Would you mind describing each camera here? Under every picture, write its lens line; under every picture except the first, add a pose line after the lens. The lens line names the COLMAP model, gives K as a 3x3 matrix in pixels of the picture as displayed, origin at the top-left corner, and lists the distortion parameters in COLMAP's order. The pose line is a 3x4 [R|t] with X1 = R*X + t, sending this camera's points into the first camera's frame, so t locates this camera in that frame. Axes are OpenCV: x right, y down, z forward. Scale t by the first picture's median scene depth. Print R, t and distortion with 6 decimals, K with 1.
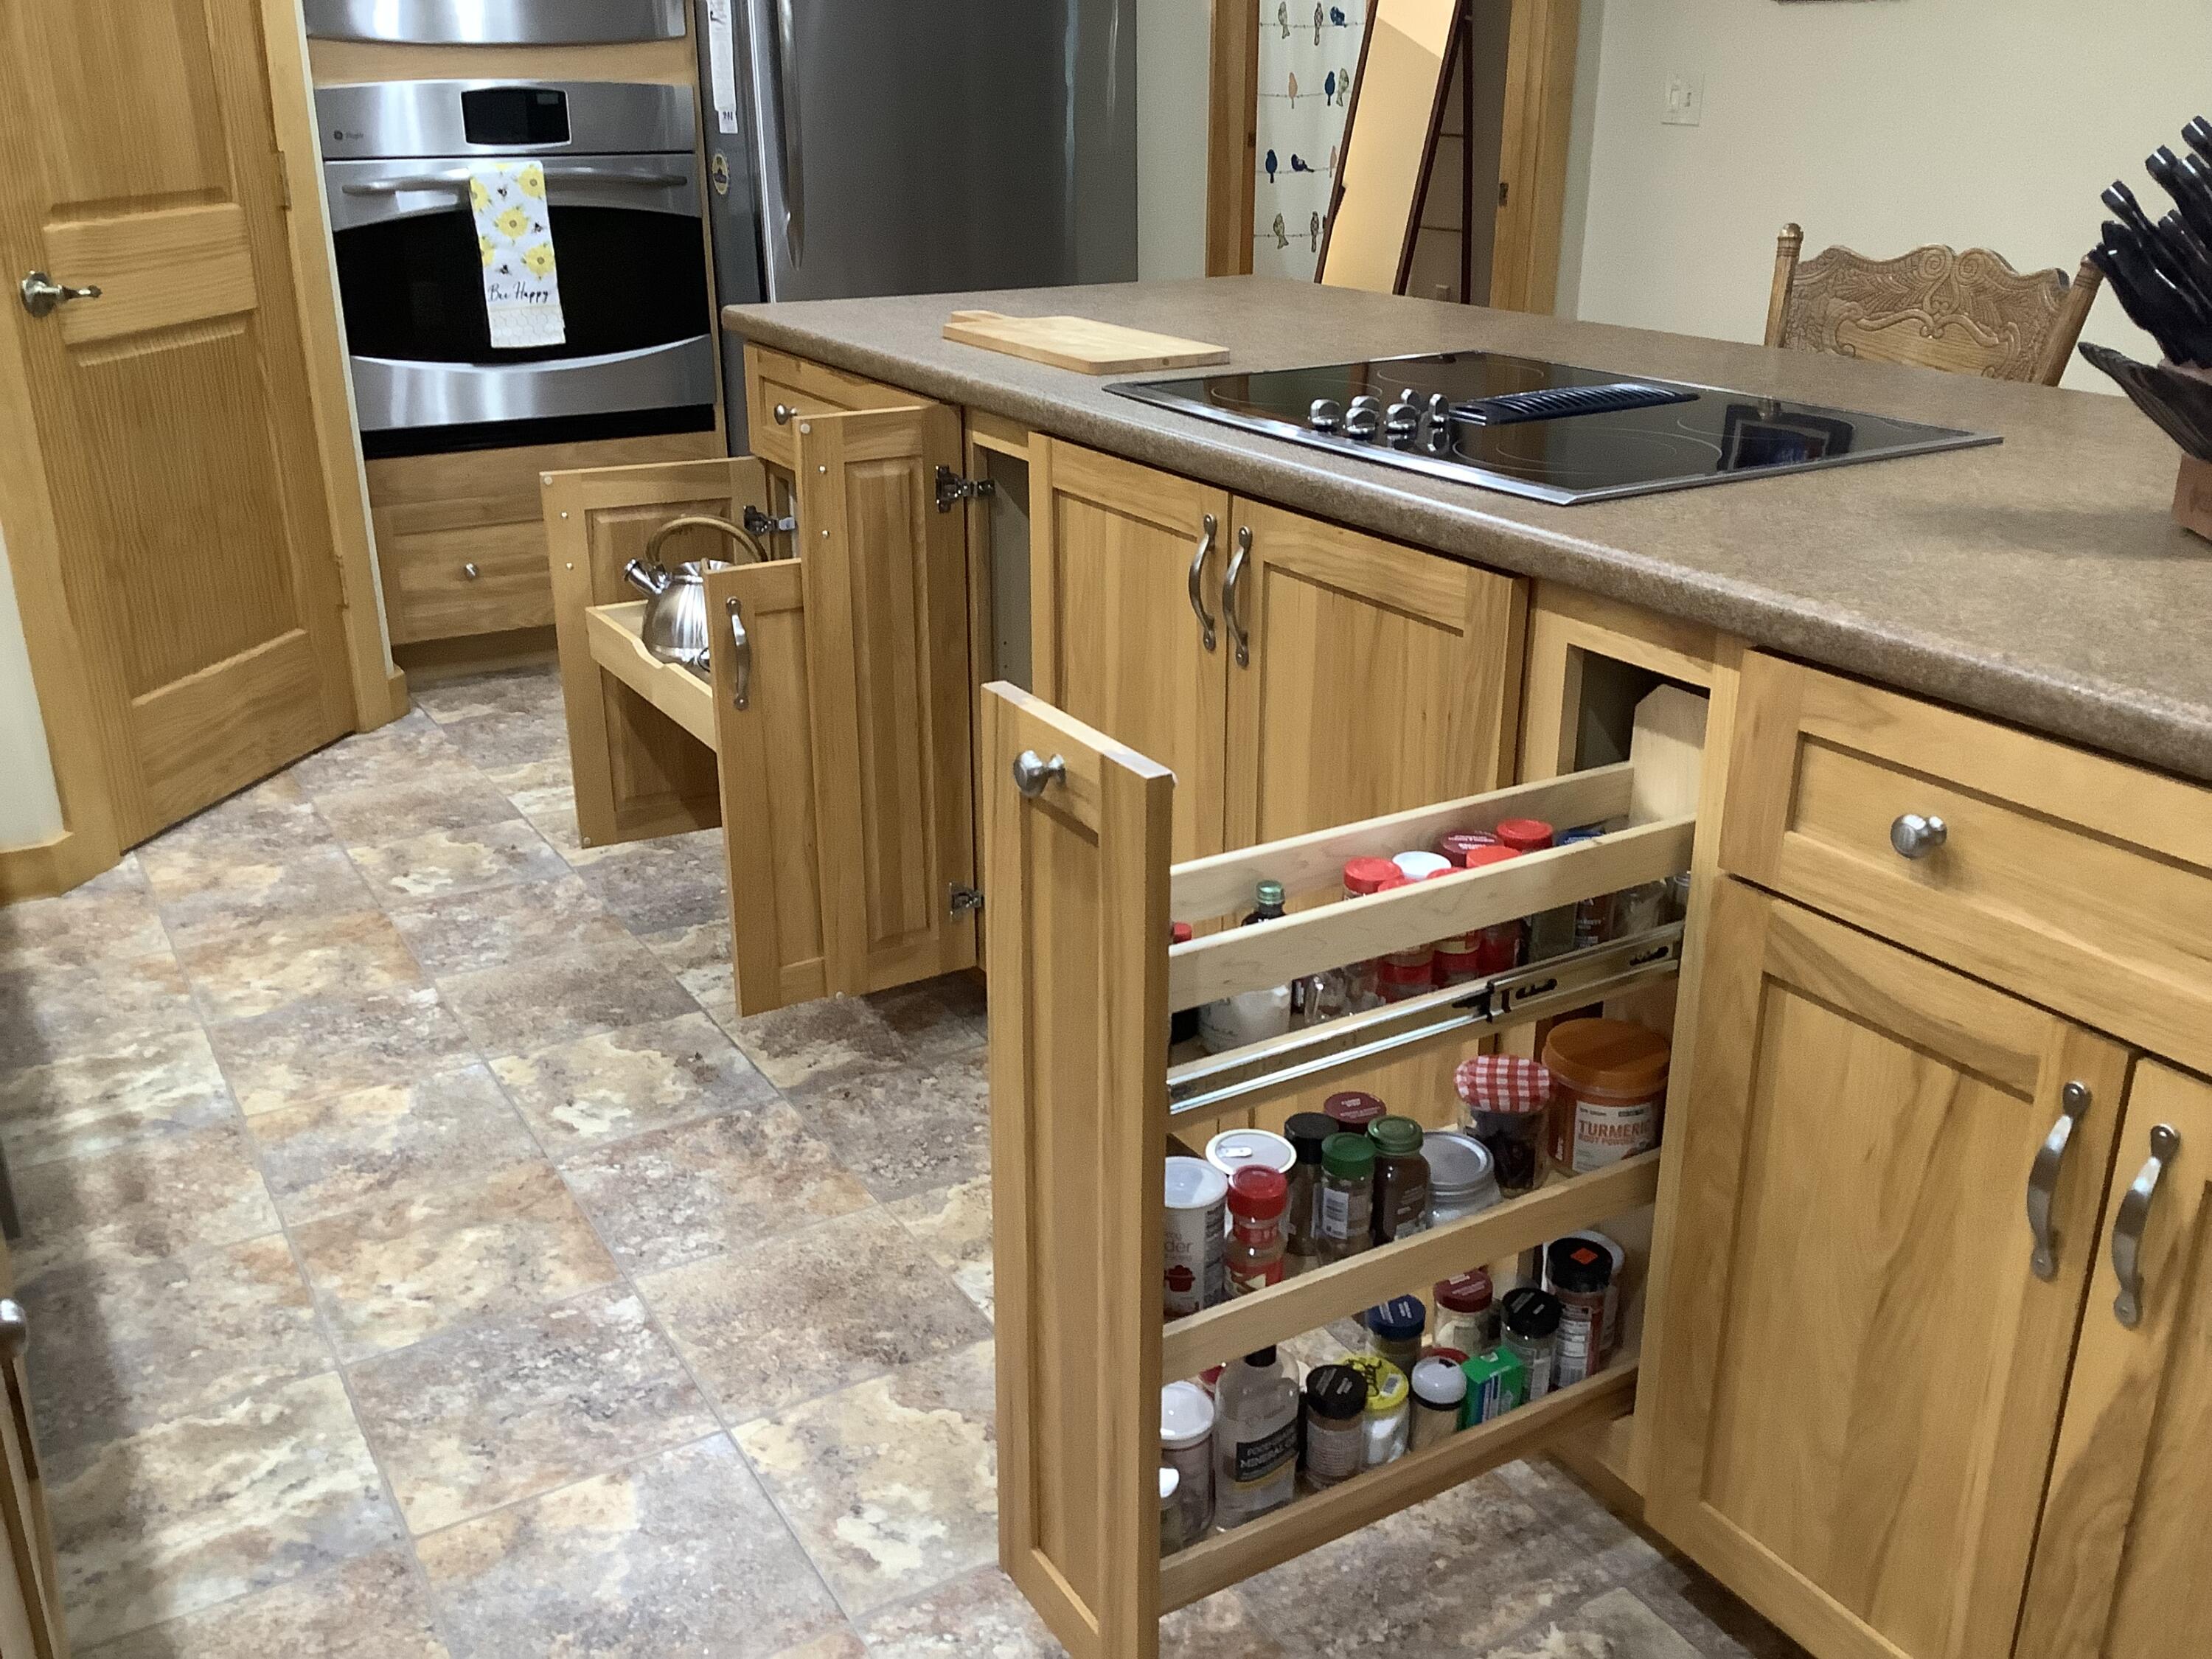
lens RADIAL K [[2013.1, 0, 1089.9], [0, 2013.1, 836.4], [0, 0, 1]] dist [0.031963, 0.000000]
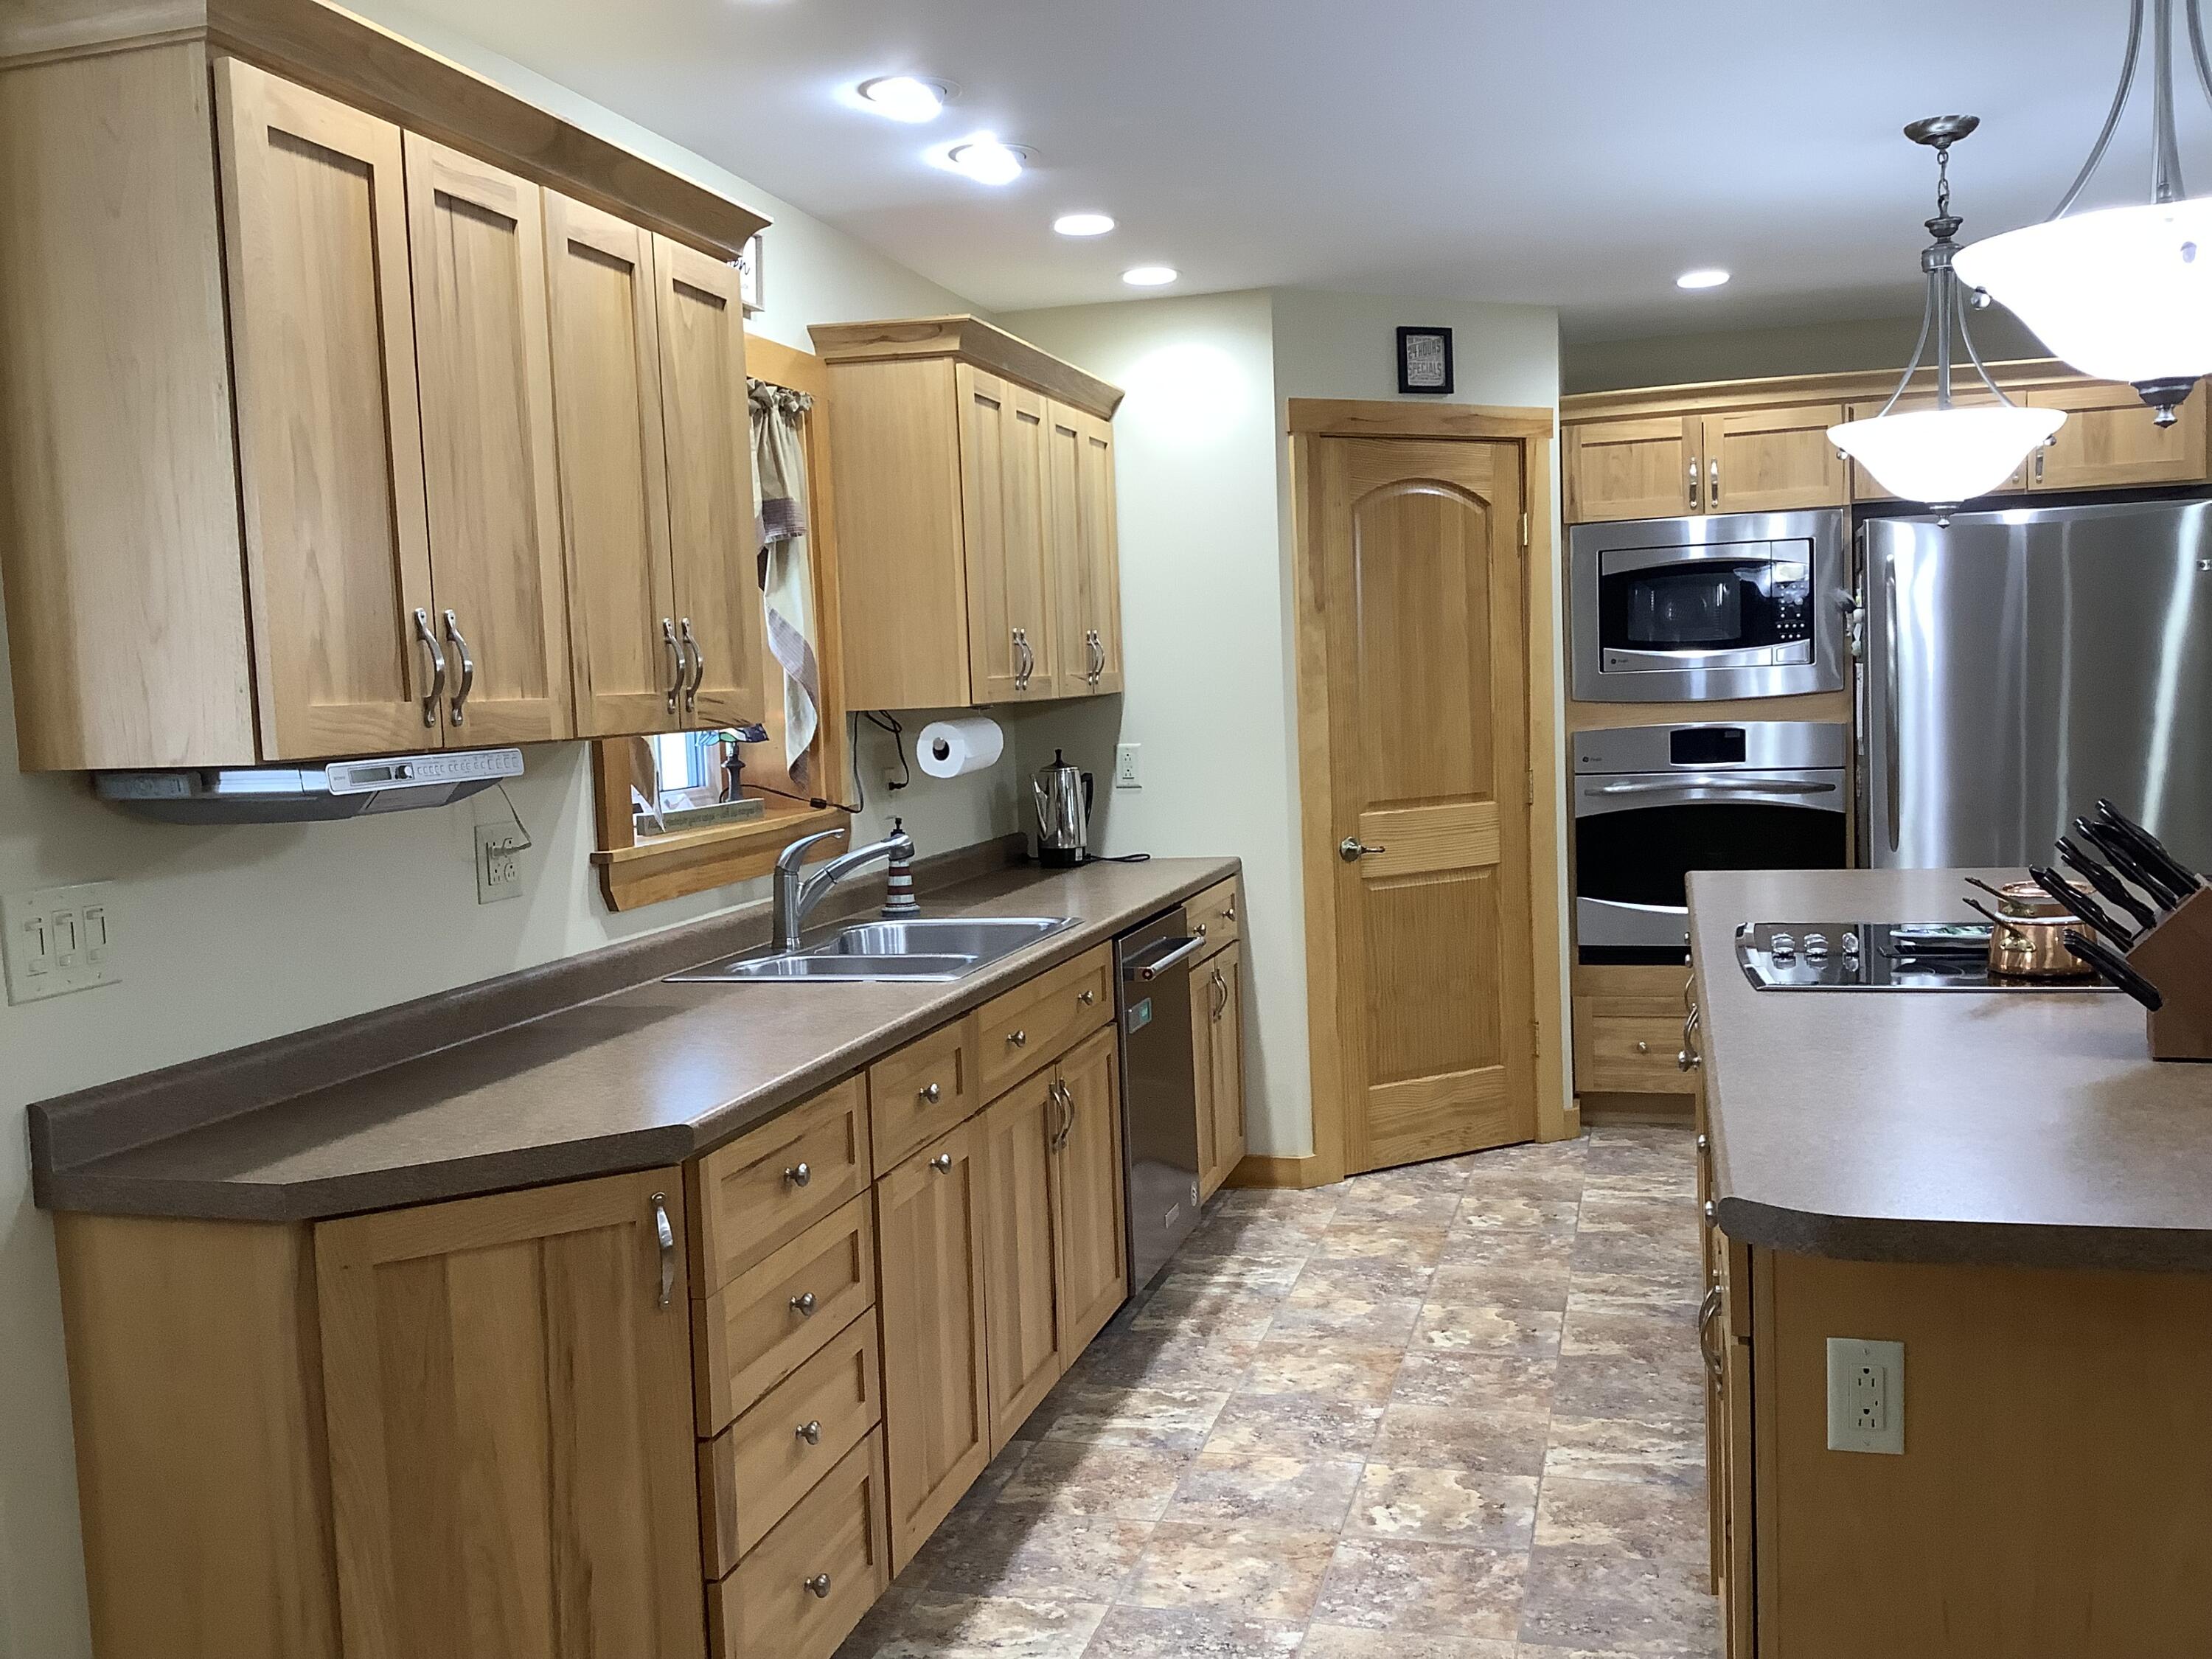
lens RADIAL K [[2013.1, 0, 1106.3], [0, 2013.1, 826.3], [0, 0, 1]] dist [0.031963, 0.000000]
pose [[0.695485, 0.030470, -0.717895, 0.613905], [-0.226690, 0.957381, -0.178979, 0.081356], [0.681845, 0.287217, 0.672751, -0.351254]]
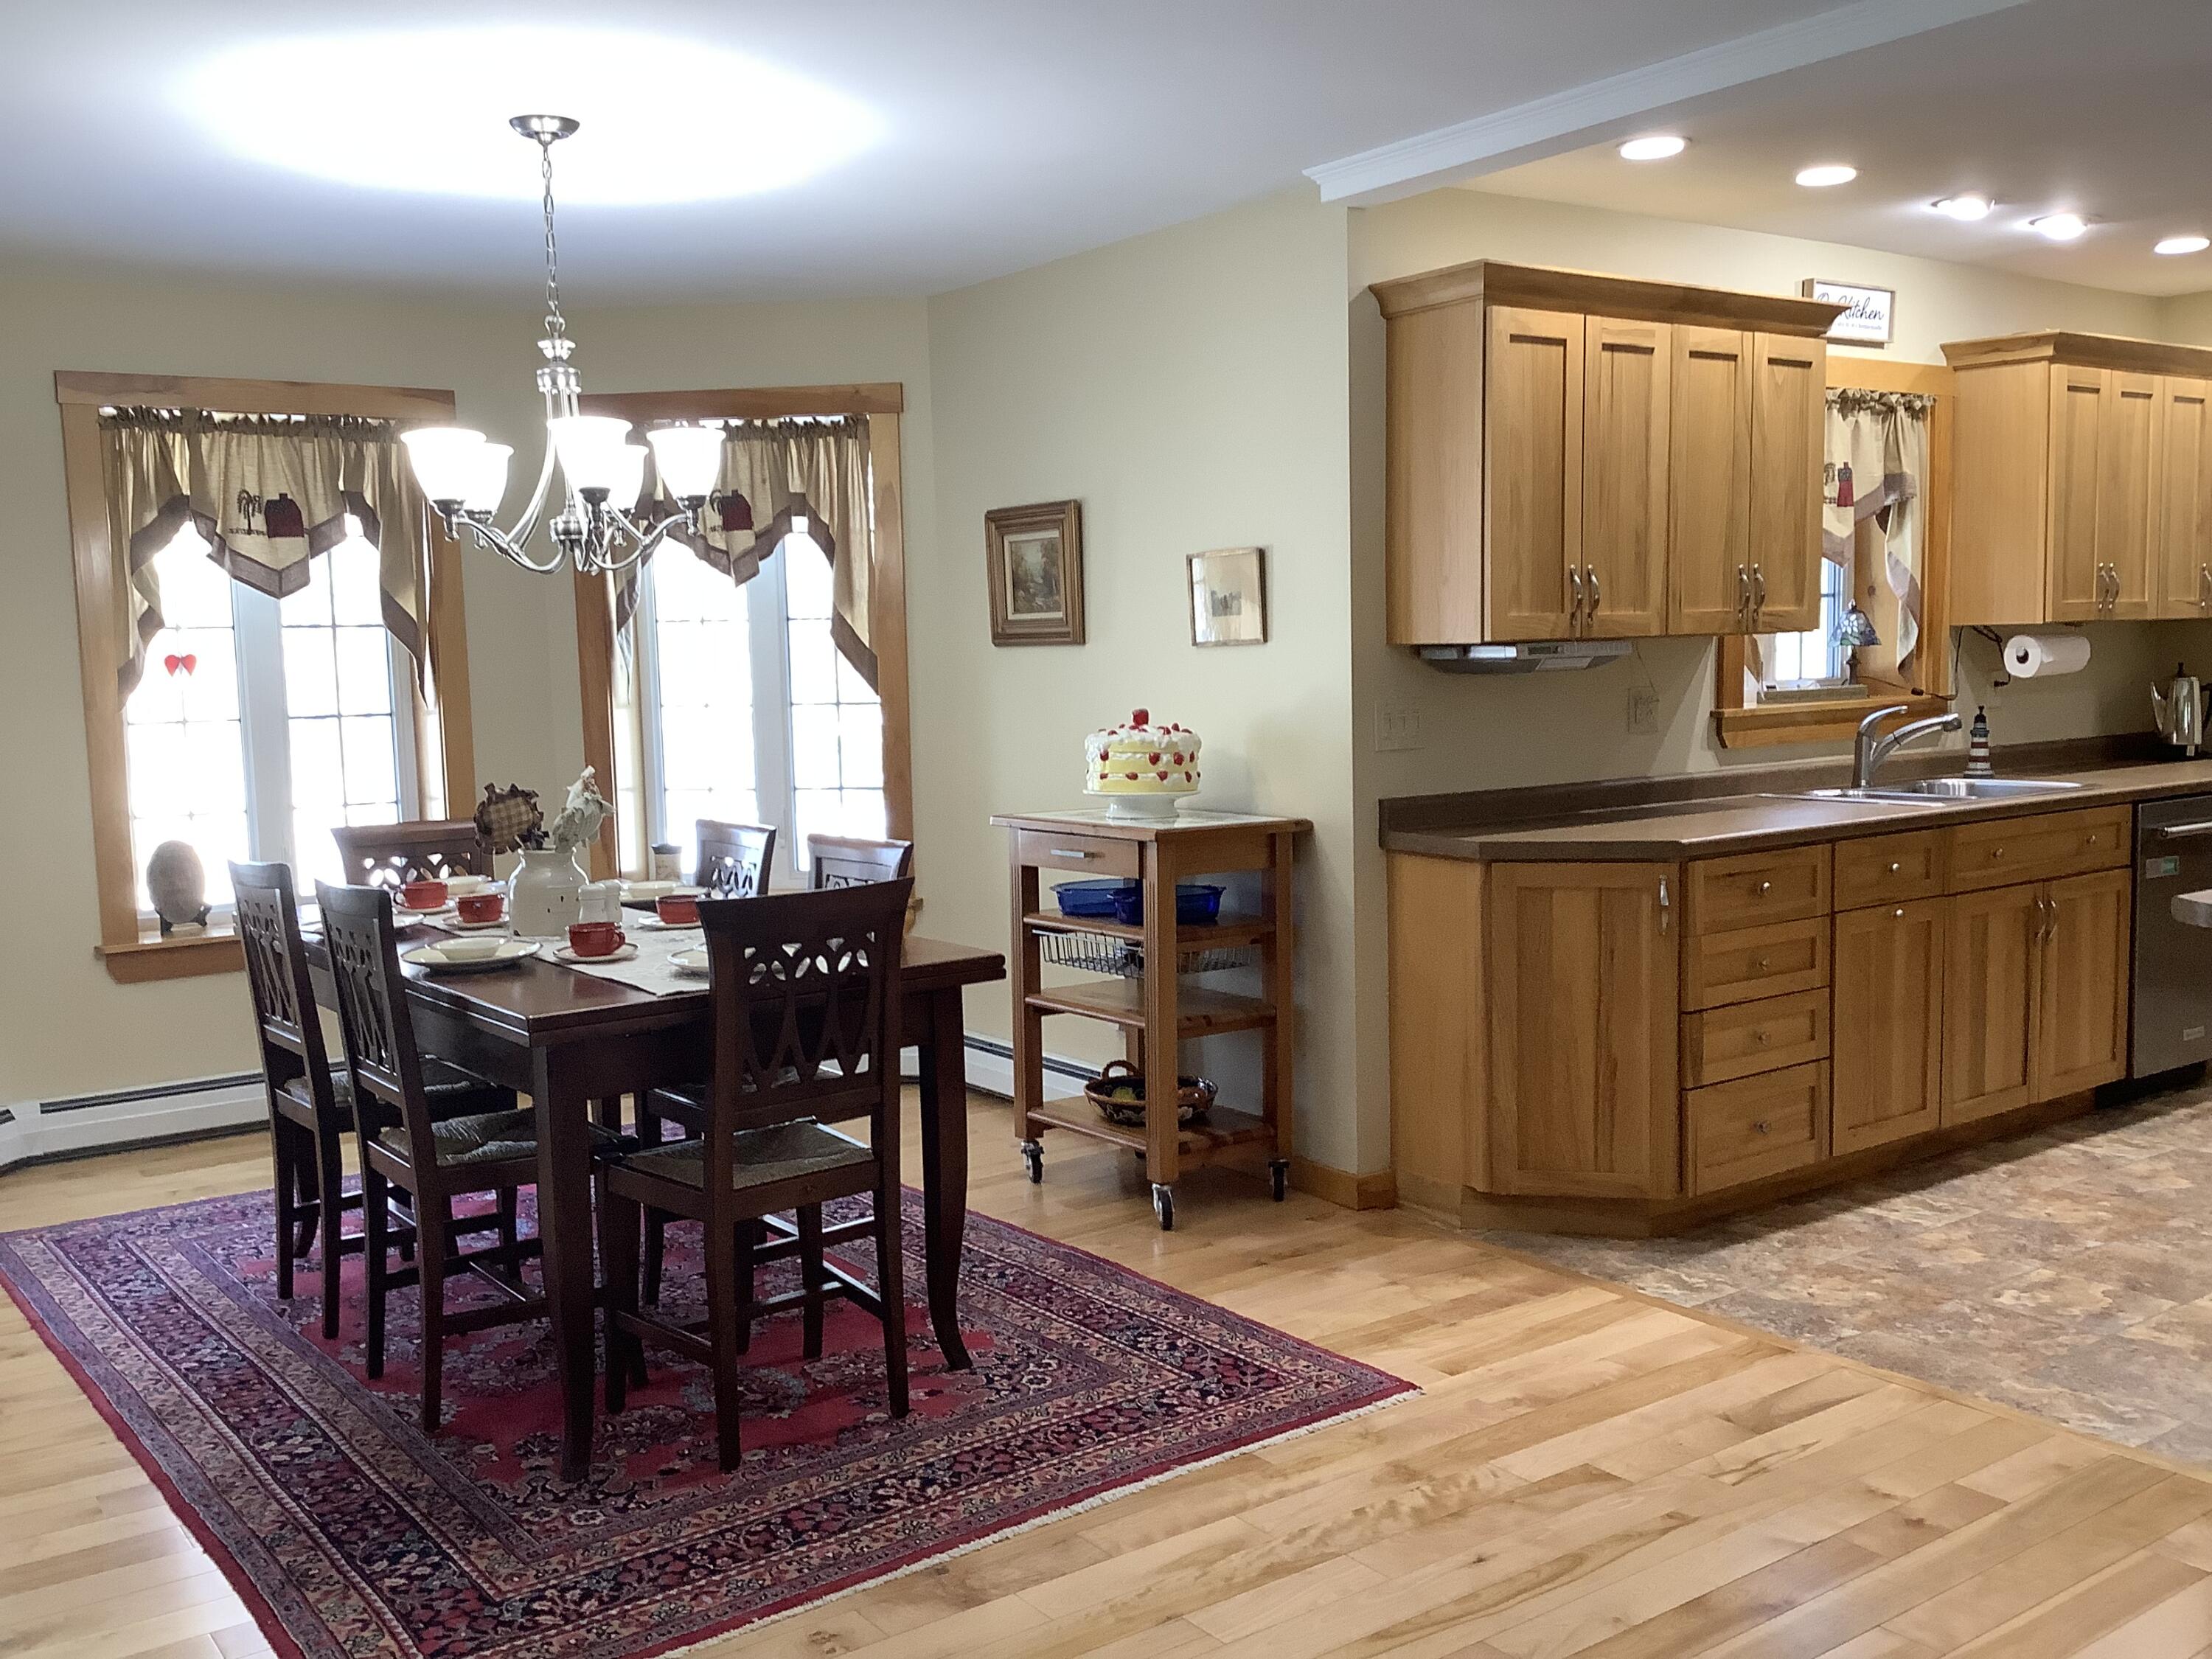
lens RADIAL K [[2013.1, 0, 1087.6], [0, 2013.1, 834.6], [0, 0, 1]] dist [0.031963, 0.000000]
pose [[0.086273, 0.101644, -0.991073, 1.533920], [-0.342641, 0.937125, 0.066284, 0.147358], [0.935497, 0.333864, 0.115676, -0.509436]]
